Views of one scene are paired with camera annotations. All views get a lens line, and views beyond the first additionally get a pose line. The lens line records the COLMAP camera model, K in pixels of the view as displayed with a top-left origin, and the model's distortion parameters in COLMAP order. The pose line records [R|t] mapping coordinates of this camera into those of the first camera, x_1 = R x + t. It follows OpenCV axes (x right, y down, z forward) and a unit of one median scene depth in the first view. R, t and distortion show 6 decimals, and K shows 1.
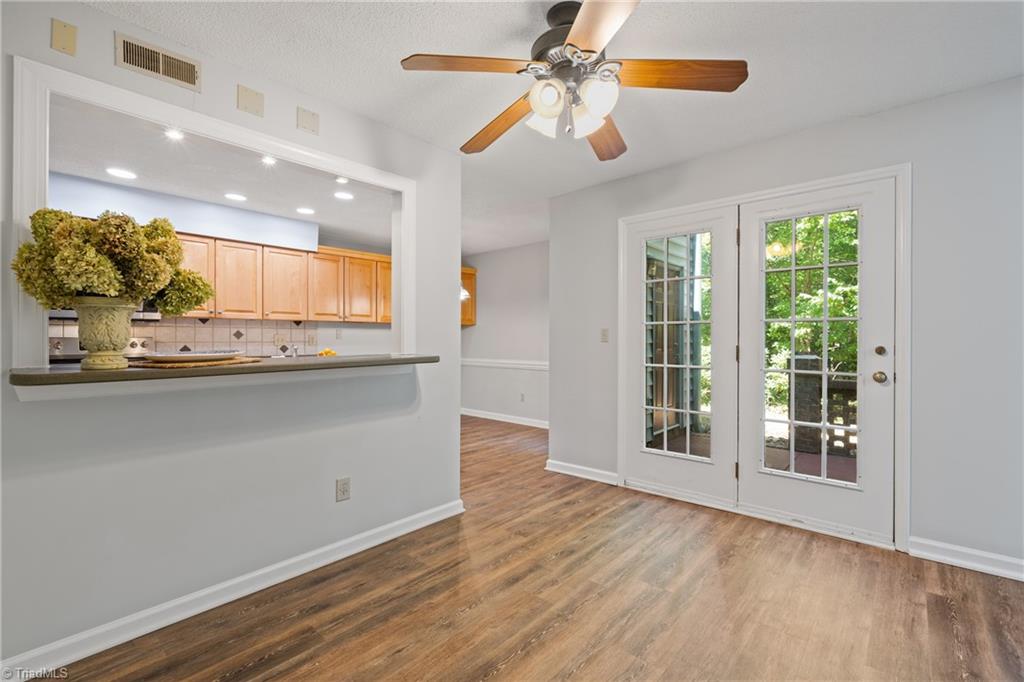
lens RADIAL K [[446.6, 0, 520.1], [0, 446.6, 341.6], [0, 0, 1]] dist [-0.008533, 0.000986]
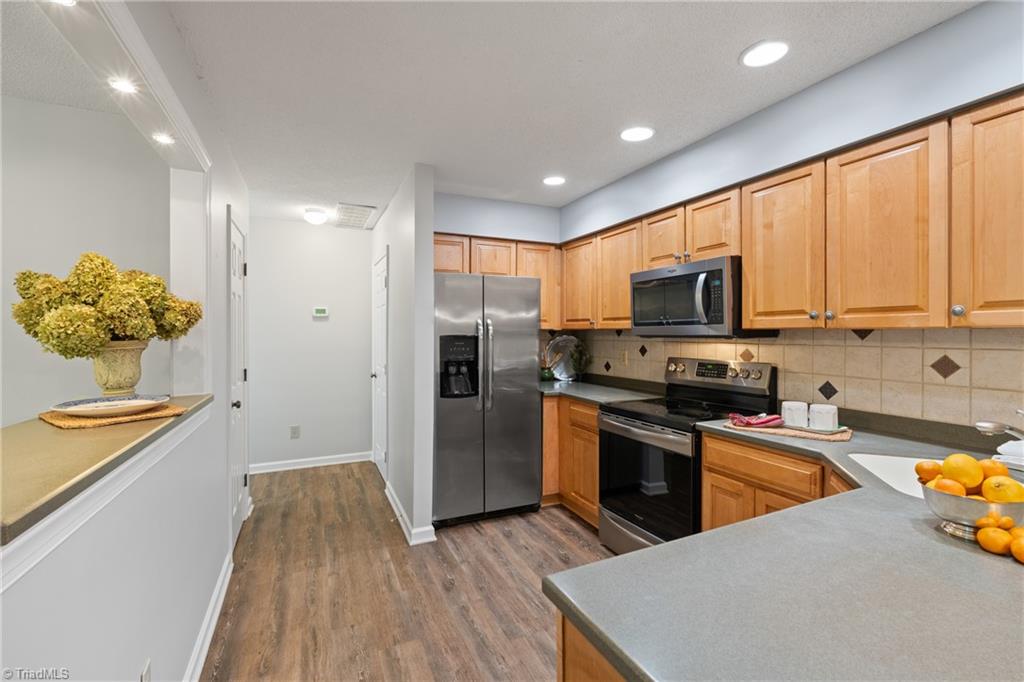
lens RADIAL K [[446.6, 0, 517.0], [0, 446.6, 332.7], [0, 0, 1]] dist [-0.008533, 0.000986]
pose [[-0.407679, -0.002097, -0.913123, -0.185785], [-0.006701, 0.999977, 0.000695, -0.066102], [0.913101, 0.006403, -0.407684, 1.247832]]
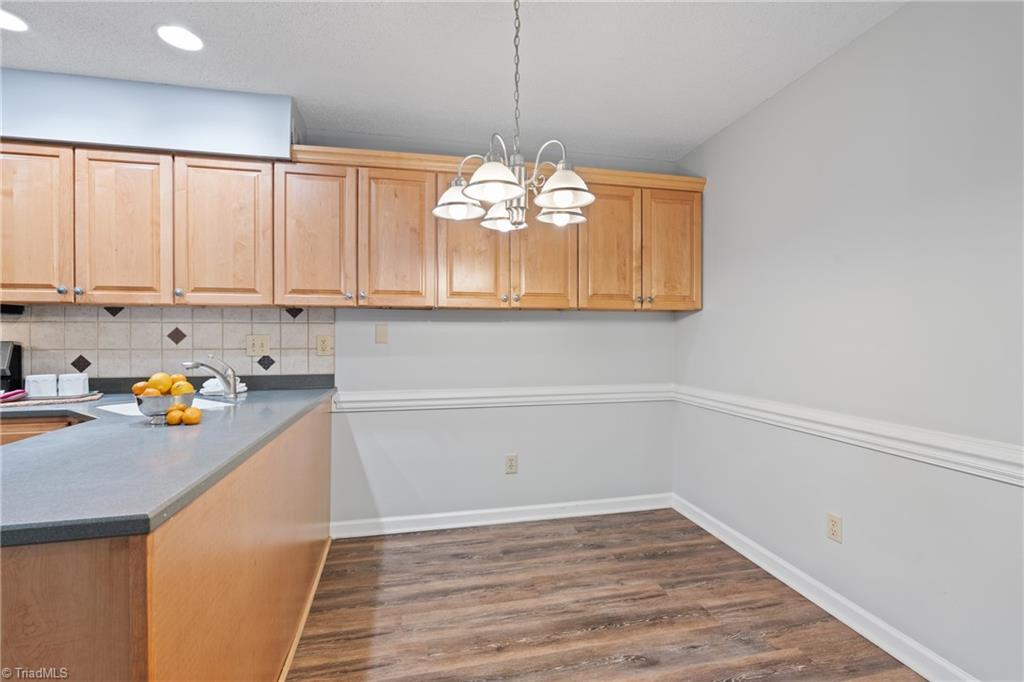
lens RADIAL K [[446.6, 0, 515.3], [0, 446.6, 340.5], [0, 0, 1]] dist [-0.008533, 0.000986]
pose [[0.802183, 0.001626, -0.597076, 0.024787], [-0.001332, 0.999999, 0.000934, -0.016528], [0.597077, 0.000046, 0.802184, 1.246301]]
